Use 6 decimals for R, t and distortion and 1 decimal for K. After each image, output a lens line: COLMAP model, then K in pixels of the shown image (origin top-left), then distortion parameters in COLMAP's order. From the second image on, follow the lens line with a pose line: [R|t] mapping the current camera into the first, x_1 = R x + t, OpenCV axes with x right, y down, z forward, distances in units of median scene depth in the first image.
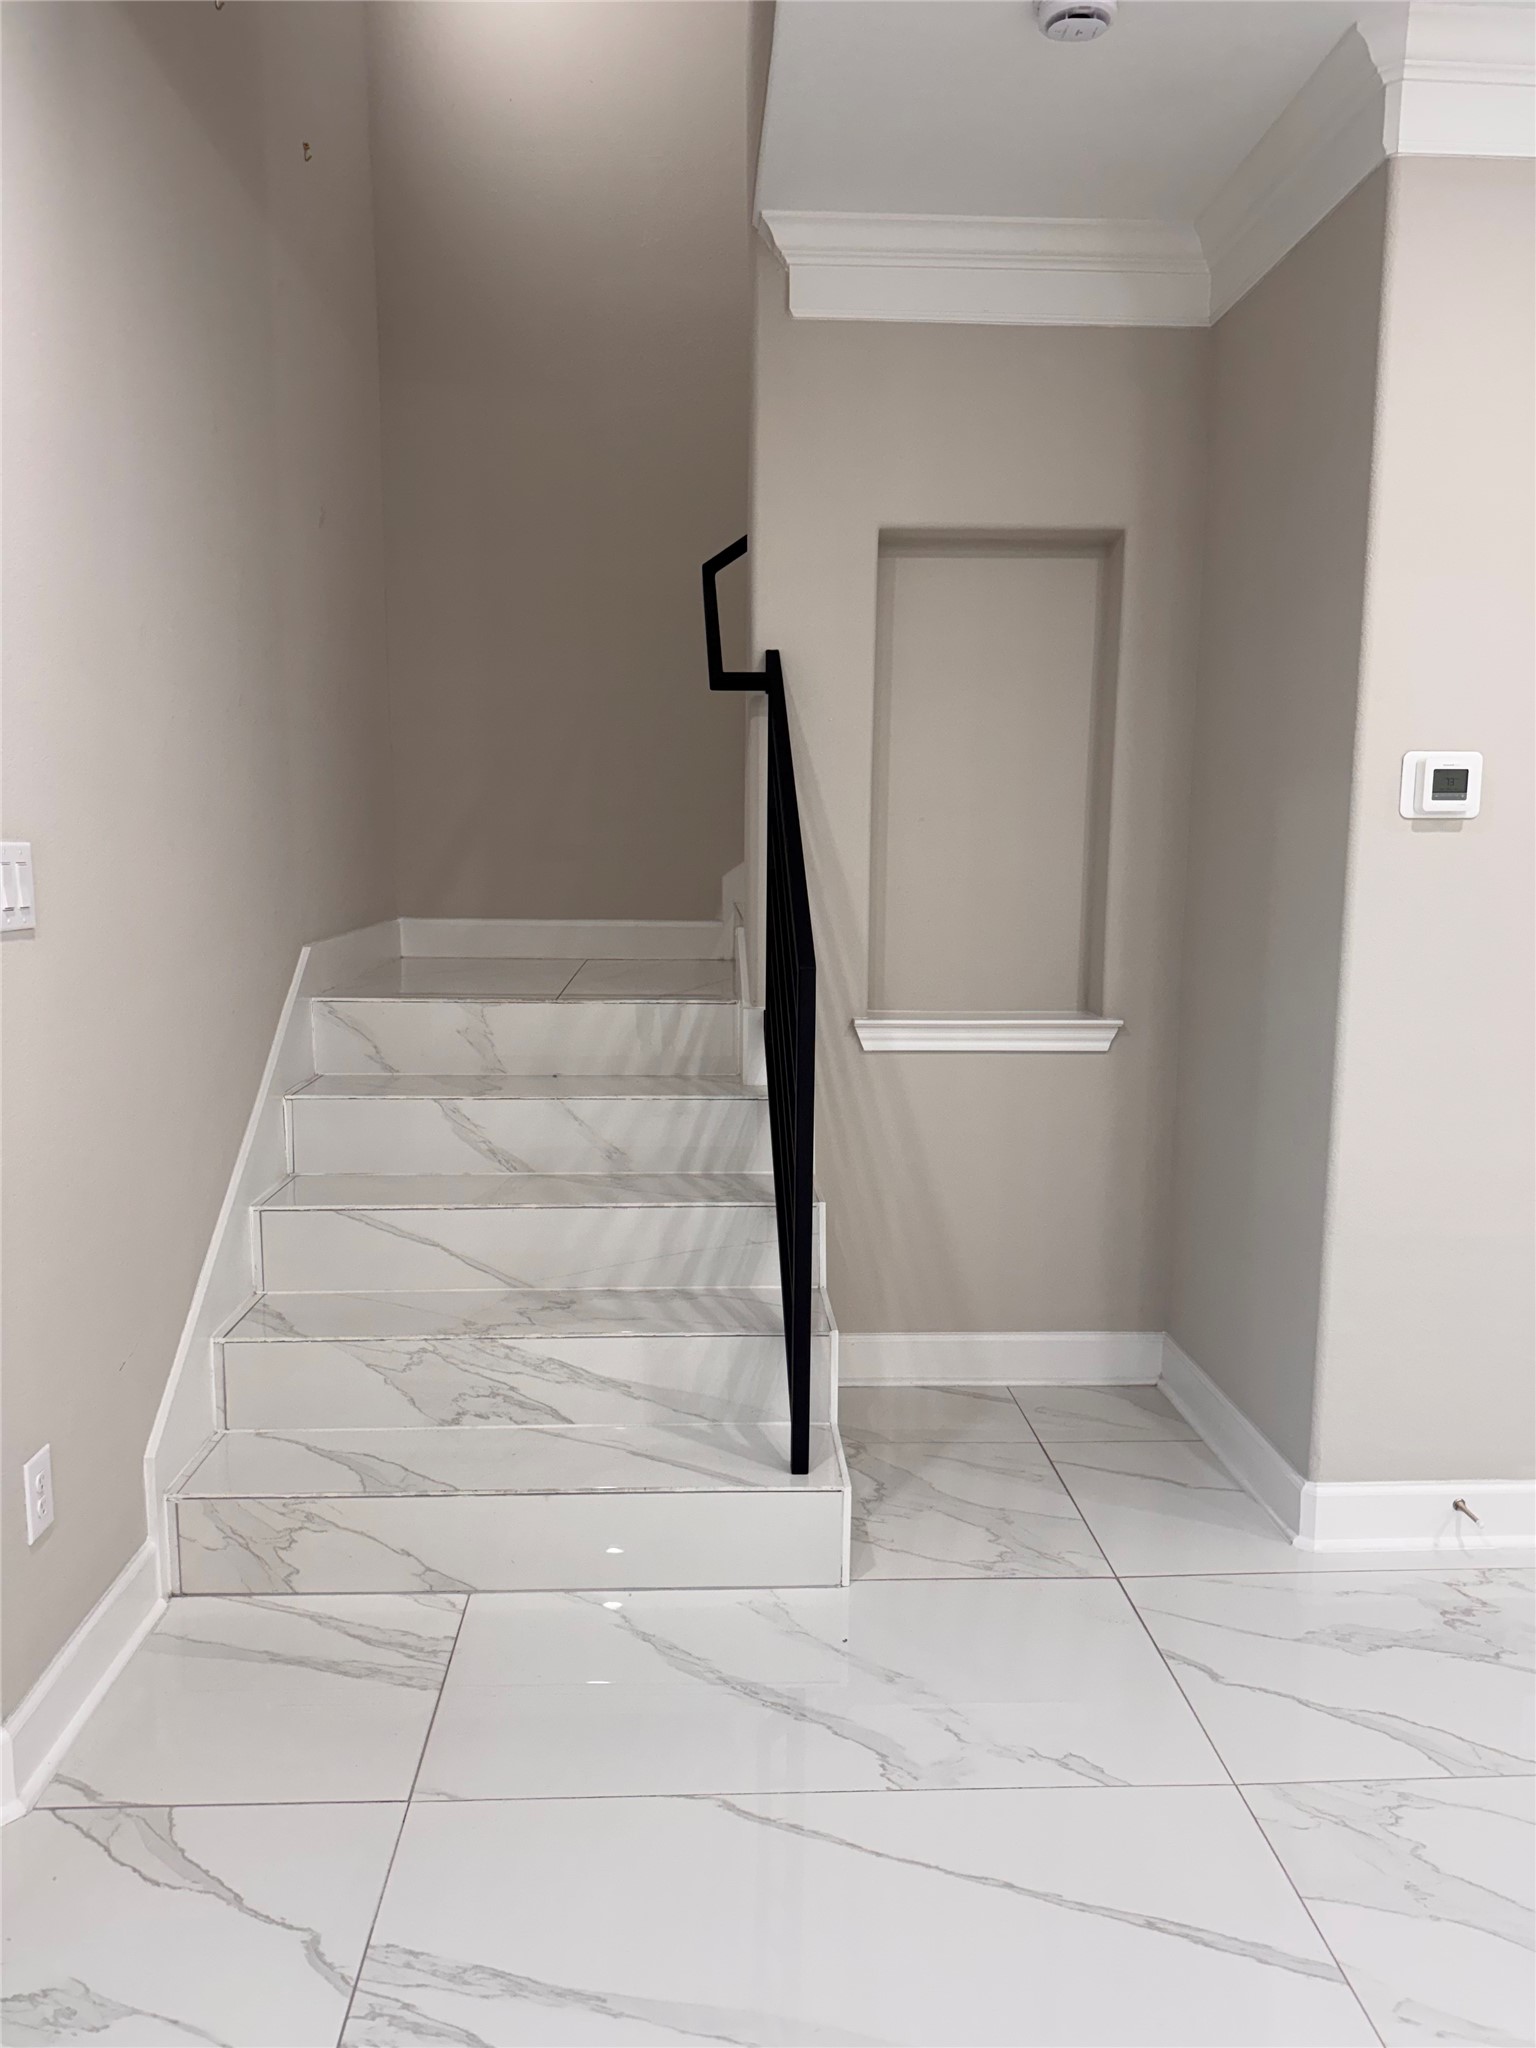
lens RADIAL K [[1461.8, 0, 771.2], [0, 1461.8, 1031.0], [0, 0, 1]] dist [0.019894, -0.010124]
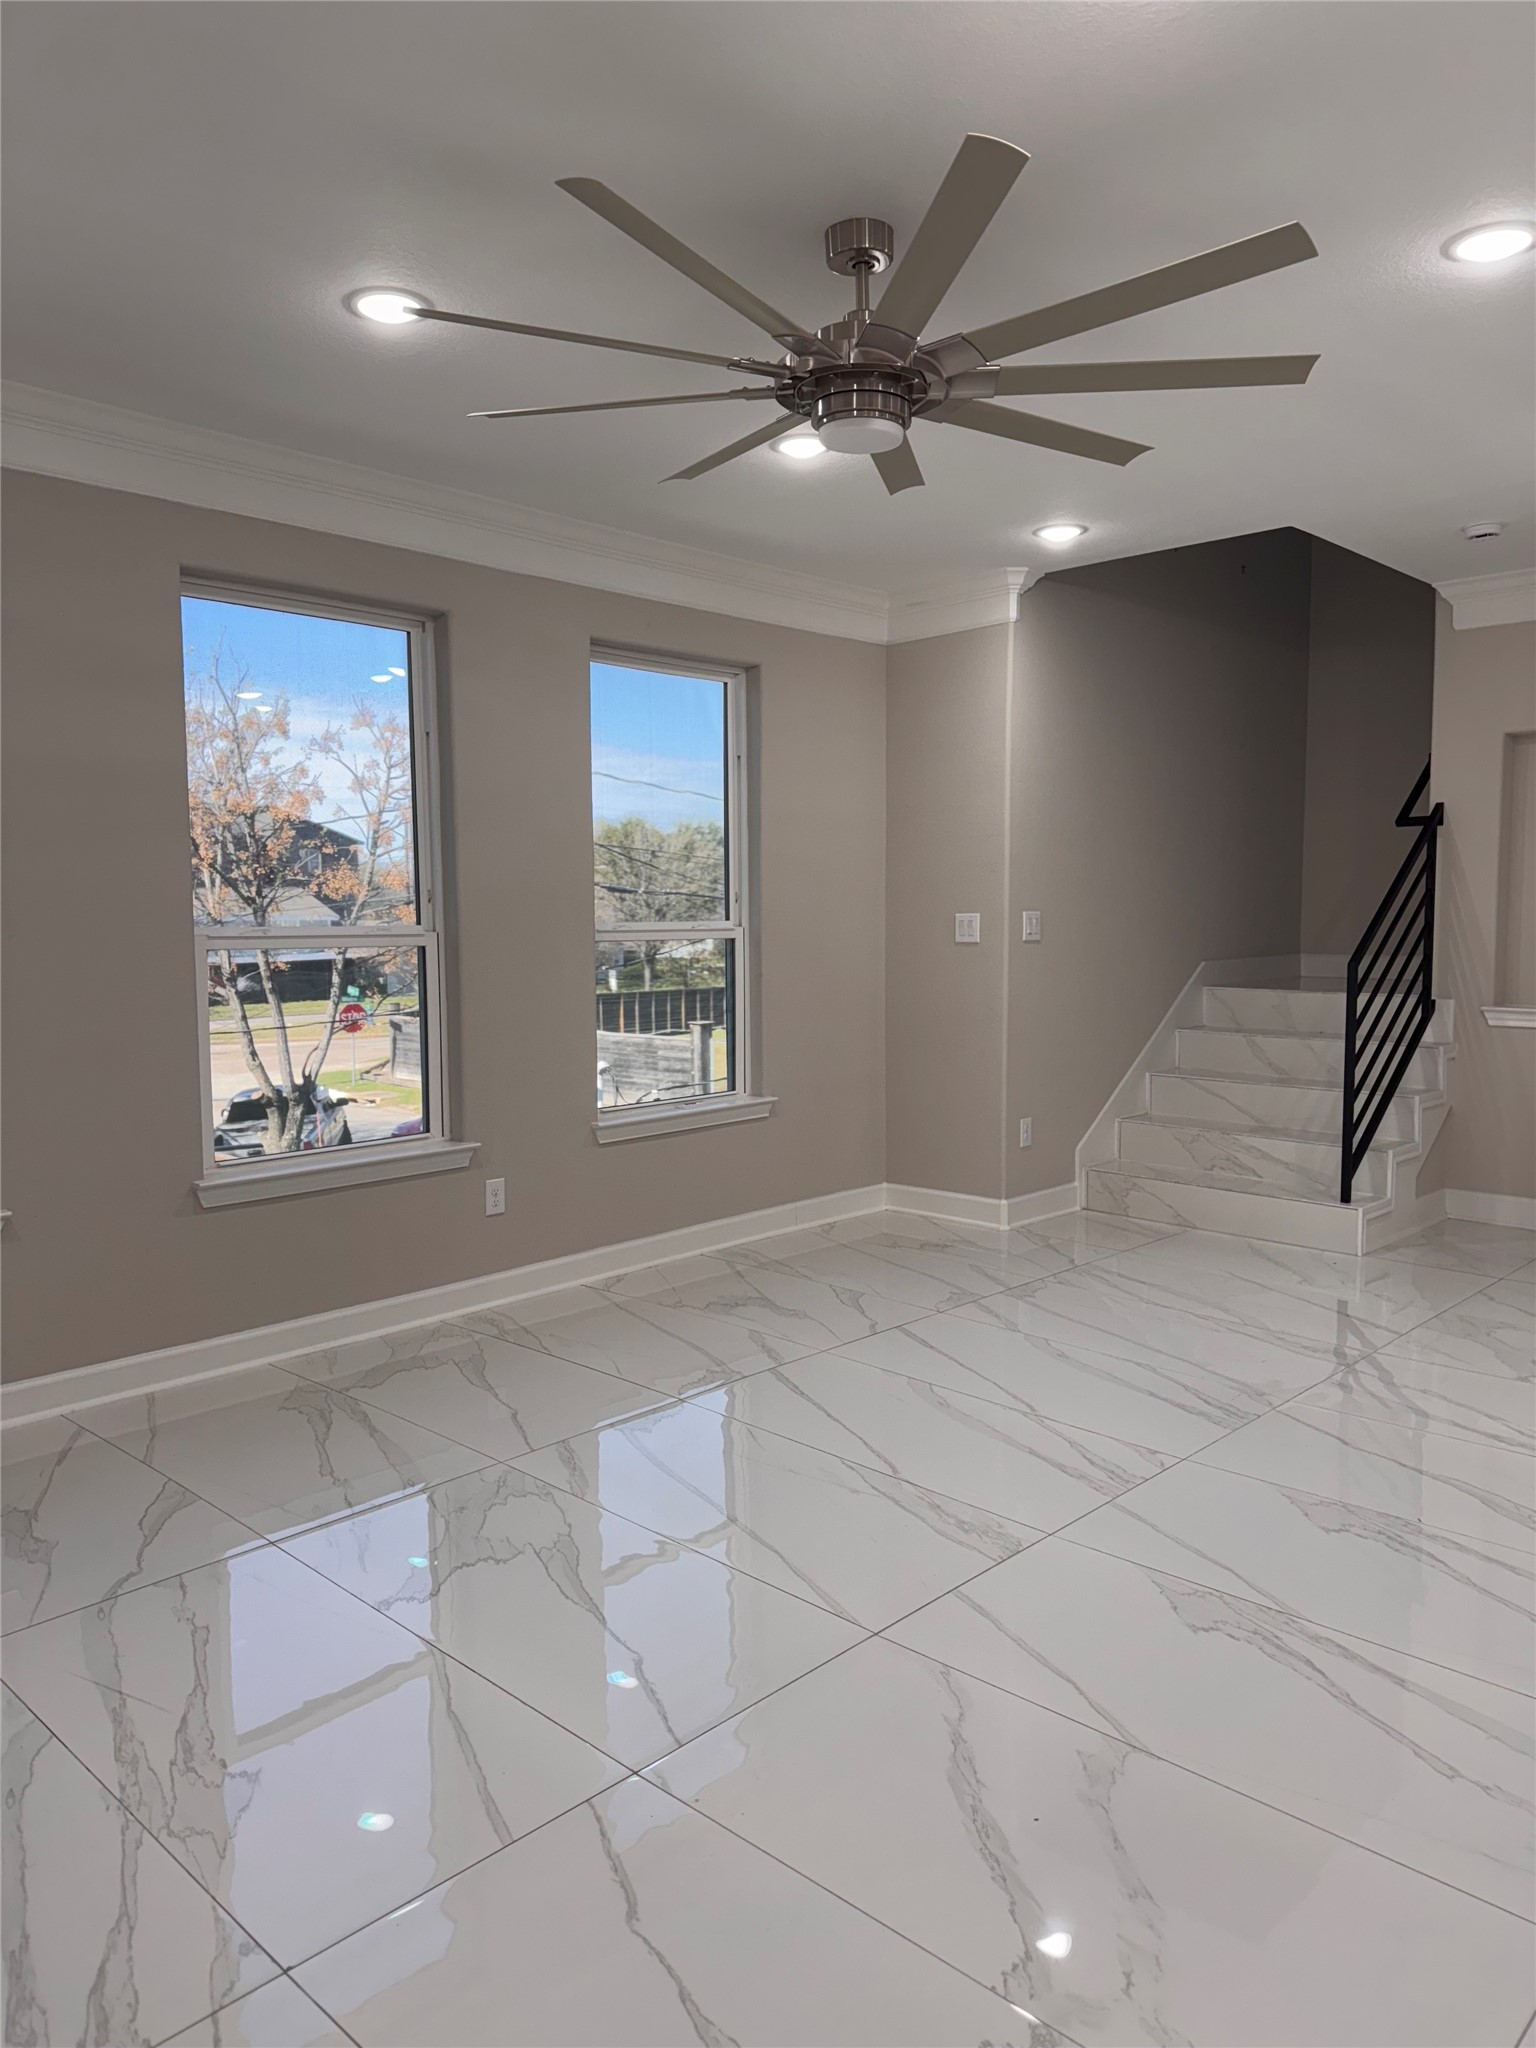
lens RADIAL K [[1461.8, 0, 745.8], [0, 1461.8, 1028.5], [0, 0, 1]] dist [0.019894, -0.010124]
pose [[0.674813, 0.048287, -0.736407, 0.925332], [-0.085700, 0.996233, -0.013208, 0.142085], [0.732996, 0.072023, 0.676410, -1.024878]]
